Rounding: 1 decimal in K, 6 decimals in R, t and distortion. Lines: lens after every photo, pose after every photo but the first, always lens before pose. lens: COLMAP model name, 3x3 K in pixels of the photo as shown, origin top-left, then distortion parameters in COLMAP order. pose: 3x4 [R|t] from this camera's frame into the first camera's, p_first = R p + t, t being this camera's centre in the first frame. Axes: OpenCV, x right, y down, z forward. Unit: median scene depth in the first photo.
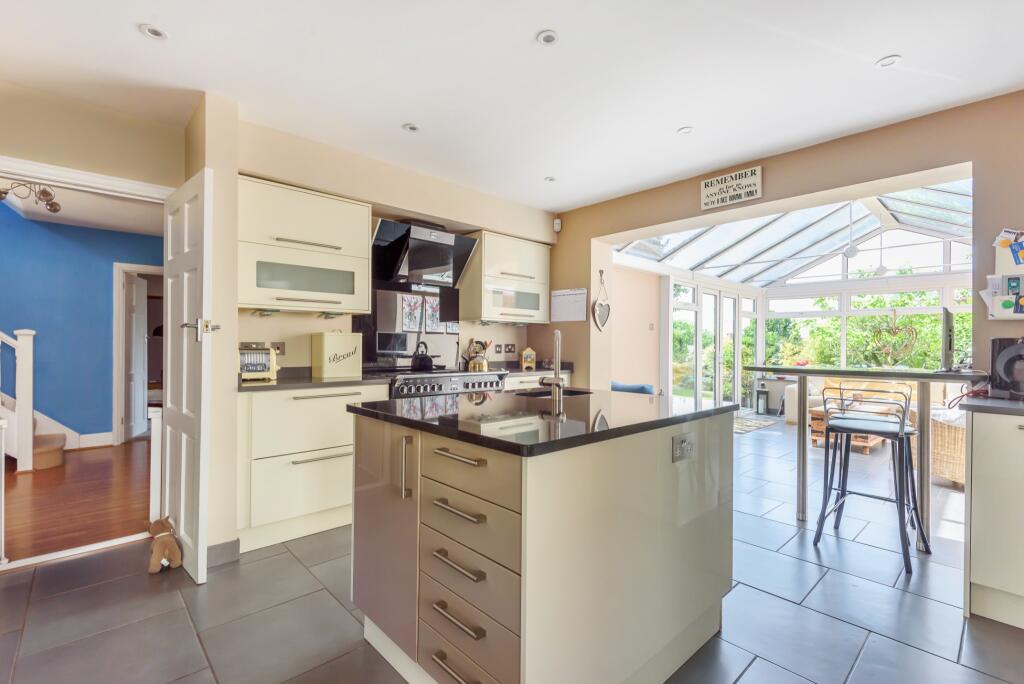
lens RADIAL K [[462.1, 0, 512.0], [0, 462.1, 342.0], [0, 0, 1]] dist [0.002410, -0.000055]
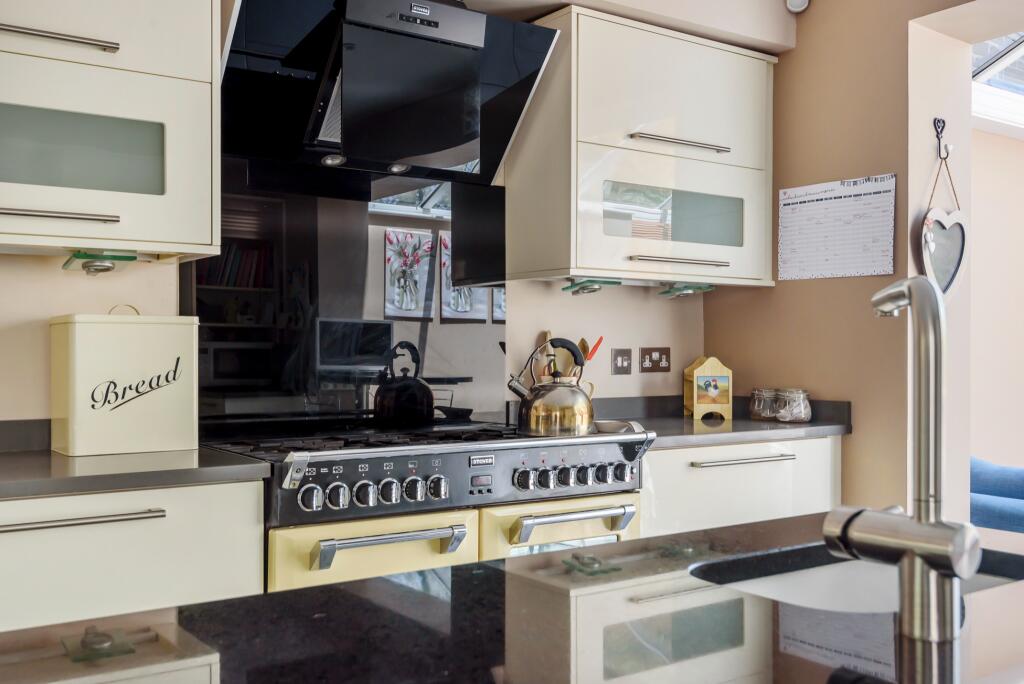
lens RADIAL K [[1010.0, 0, 512.0], [0, 1010.0, 342.0], [0, 0, 1]] dist [0.012918, 0.003293]
pose [[0.990454, -0.005986, -0.137714, -0.007270], [0.005840, 0.999982, -0.001465, 0.001016], [0.137720, 0.000647, 0.990471, 0.258458]]
